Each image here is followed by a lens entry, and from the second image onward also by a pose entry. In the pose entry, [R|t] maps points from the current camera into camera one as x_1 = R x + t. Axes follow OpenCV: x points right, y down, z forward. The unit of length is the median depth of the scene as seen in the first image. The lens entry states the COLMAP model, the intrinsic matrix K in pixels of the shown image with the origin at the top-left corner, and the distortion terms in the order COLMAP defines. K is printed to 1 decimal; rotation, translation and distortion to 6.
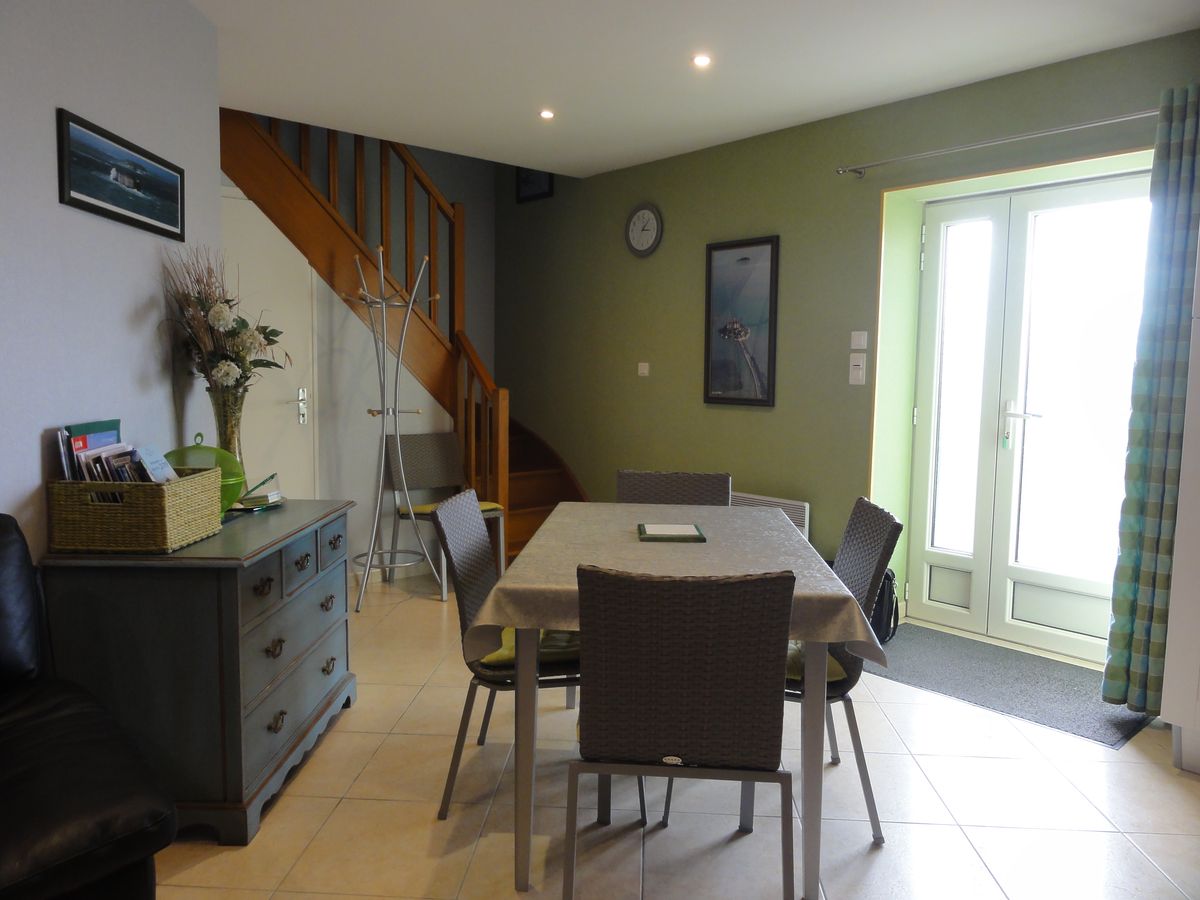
lens RADIAL K [[848.5, 0, 602.9], [0, 848.5, 441.2], [0, 0, 1]] dist [-0.005213, 0.003448]
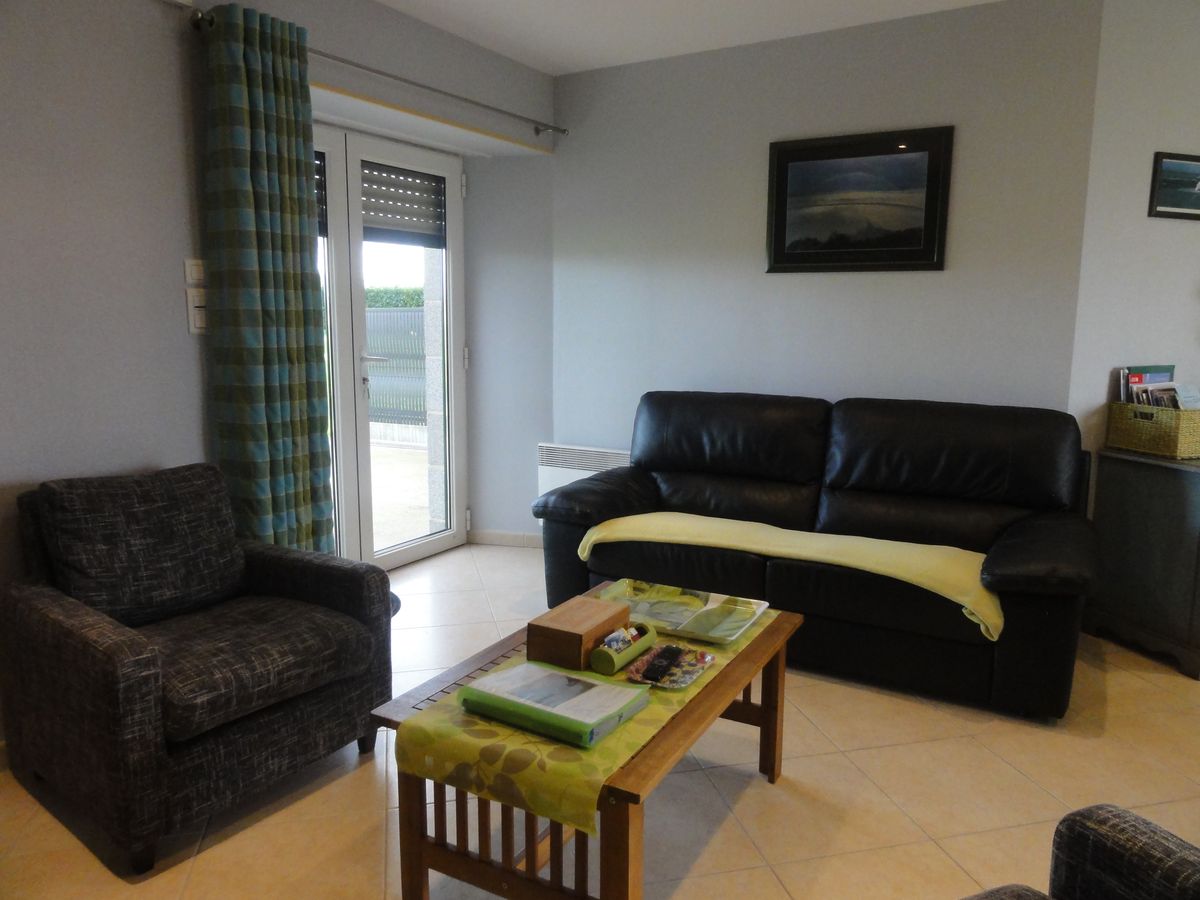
lens RADIAL K [[848.5, 0, 597.1], [0, 848.5, 443.3], [0, 0, 1]] dist [-0.005213, 0.003448]
pose [[0.285637, 0.130758, -0.949376, 0.422144], [-0.082993, 0.990301, 0.111424, 0.021301], [0.954738, 0.046964, 0.293719, -0.263921]]
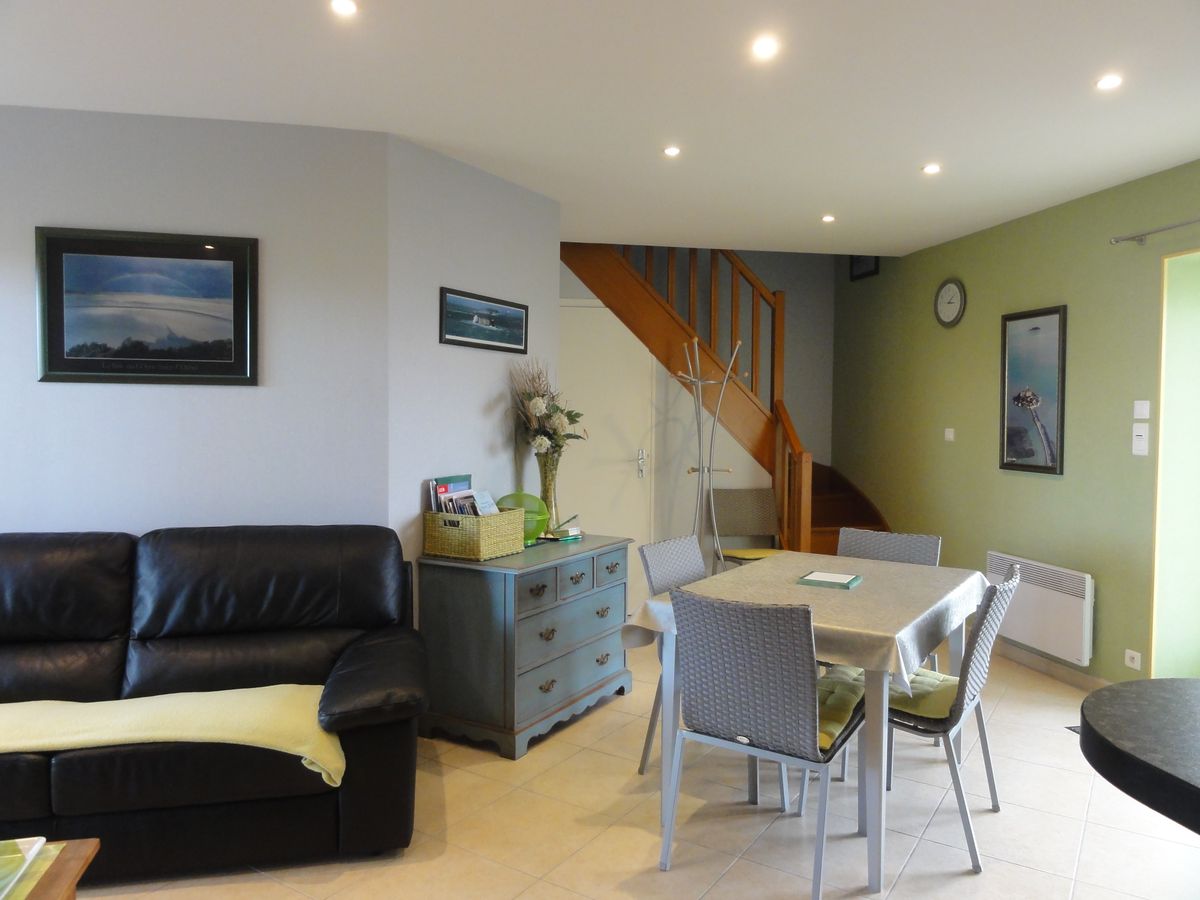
lens RADIAL K [[848.5, 0, 601.6], [0, 848.5, 442.7], [0, 0, 1]] dist [-0.005213, 0.003448]
pose [[0.865116, 0.009639, -0.501478, 0.357670], [-0.038553, 0.998135, -0.047324, -0.016593], [0.500087, 0.060274, 0.863875, -0.199797]]
